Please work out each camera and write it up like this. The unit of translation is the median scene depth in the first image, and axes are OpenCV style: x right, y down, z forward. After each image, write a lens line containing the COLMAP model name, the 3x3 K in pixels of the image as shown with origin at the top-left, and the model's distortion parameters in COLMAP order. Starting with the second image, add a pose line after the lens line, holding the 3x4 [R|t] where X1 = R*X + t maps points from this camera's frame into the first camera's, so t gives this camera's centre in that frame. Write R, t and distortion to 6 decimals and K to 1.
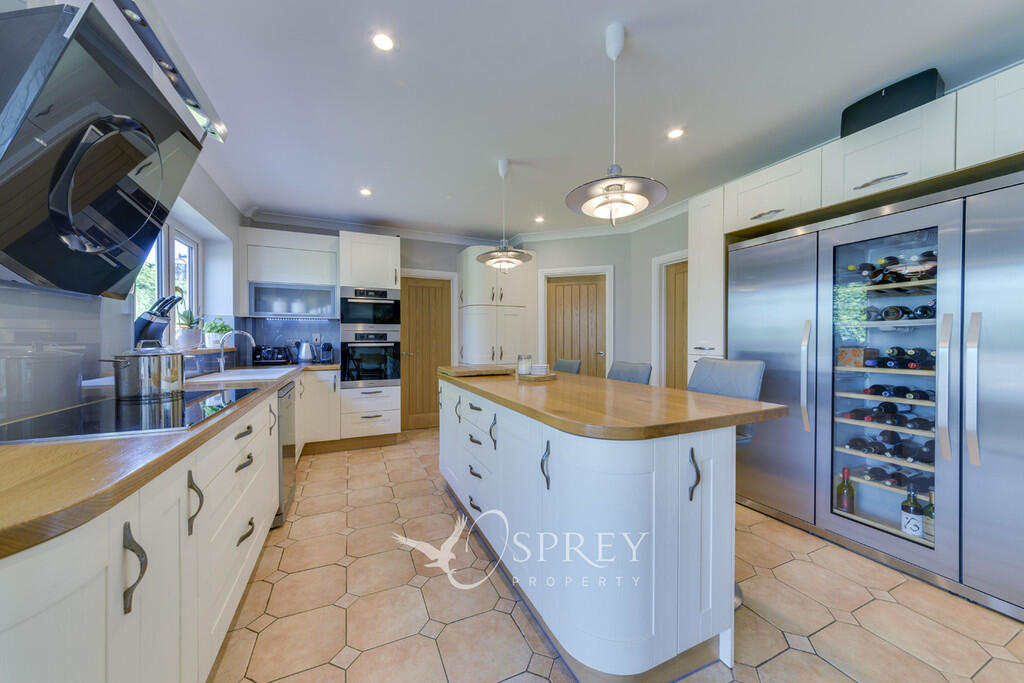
lens RADIAL K [[359.6, 0, 508.1], [0, 359.6, 342.2], [0, 0, 1]] dist [0.003602, 0.000103]
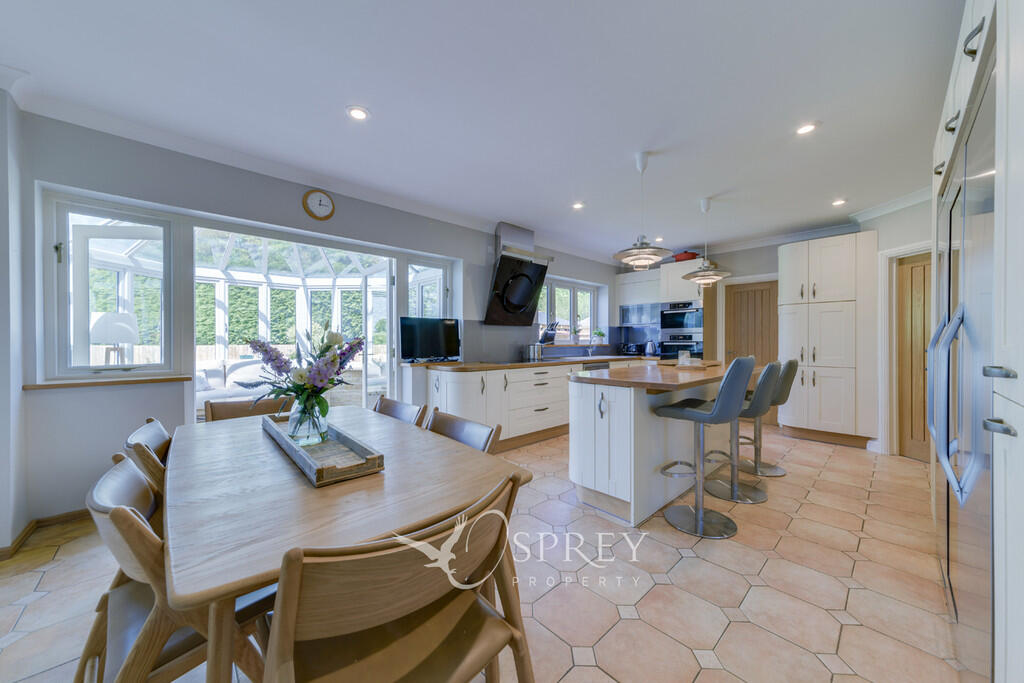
lens RADIAL K [[359.6, 0, 512.8], [0, 359.6, 340.2], [0, 0, 1]] dist [0.003602, 0.000103]
pose [[0.338991, 0.002865, -0.940785, 0.703528], [-0.002099, 0.999995, 0.002289, -0.006997], [0.940787, 0.001199, 0.338995, -0.052187]]
